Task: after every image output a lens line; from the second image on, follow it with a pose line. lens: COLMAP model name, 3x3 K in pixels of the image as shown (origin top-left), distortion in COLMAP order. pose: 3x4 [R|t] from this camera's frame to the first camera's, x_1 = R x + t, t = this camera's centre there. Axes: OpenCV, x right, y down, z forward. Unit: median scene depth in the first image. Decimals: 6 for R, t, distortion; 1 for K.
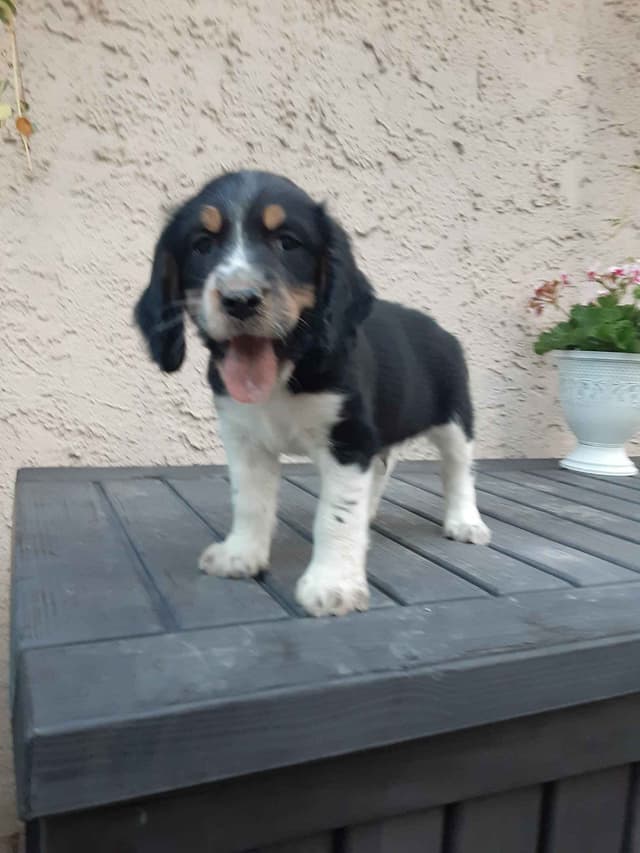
lens RADIAL K [[716.7, 0, 326.6], [0, 716.7, 438.3], [0, 0, 1]] dist [0.104376, -0.159221]
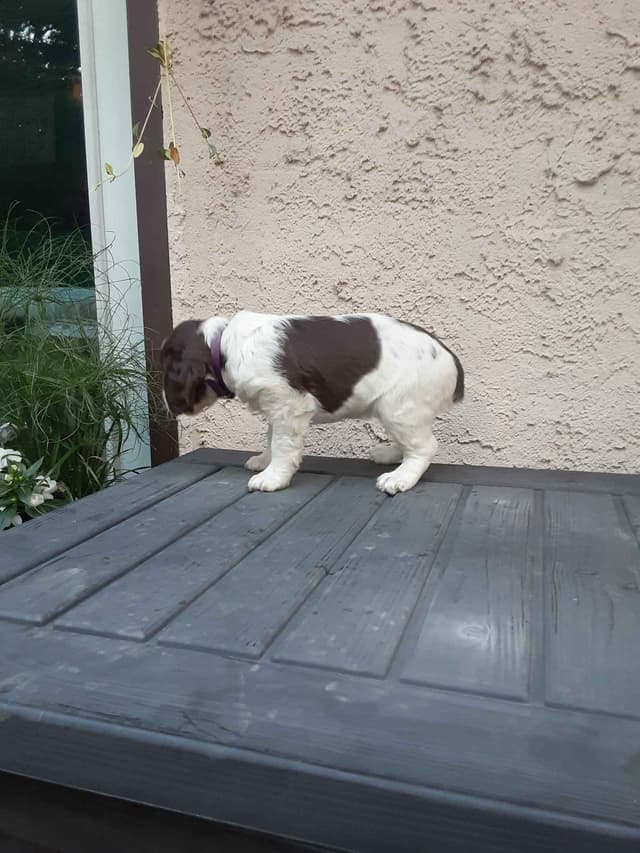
lens RADIAL K [[716.7, 0, 305.3], [0, 716.7, 438.0], [0, 0, 1]] dist [0.104376, -0.159221]
pose [[0.739559, 0.061202, -0.670304, 0.374203], [-0.032426, 0.997941, 0.055341, -0.037363], [0.672310, -0.019192, 0.740021, 0.195091]]
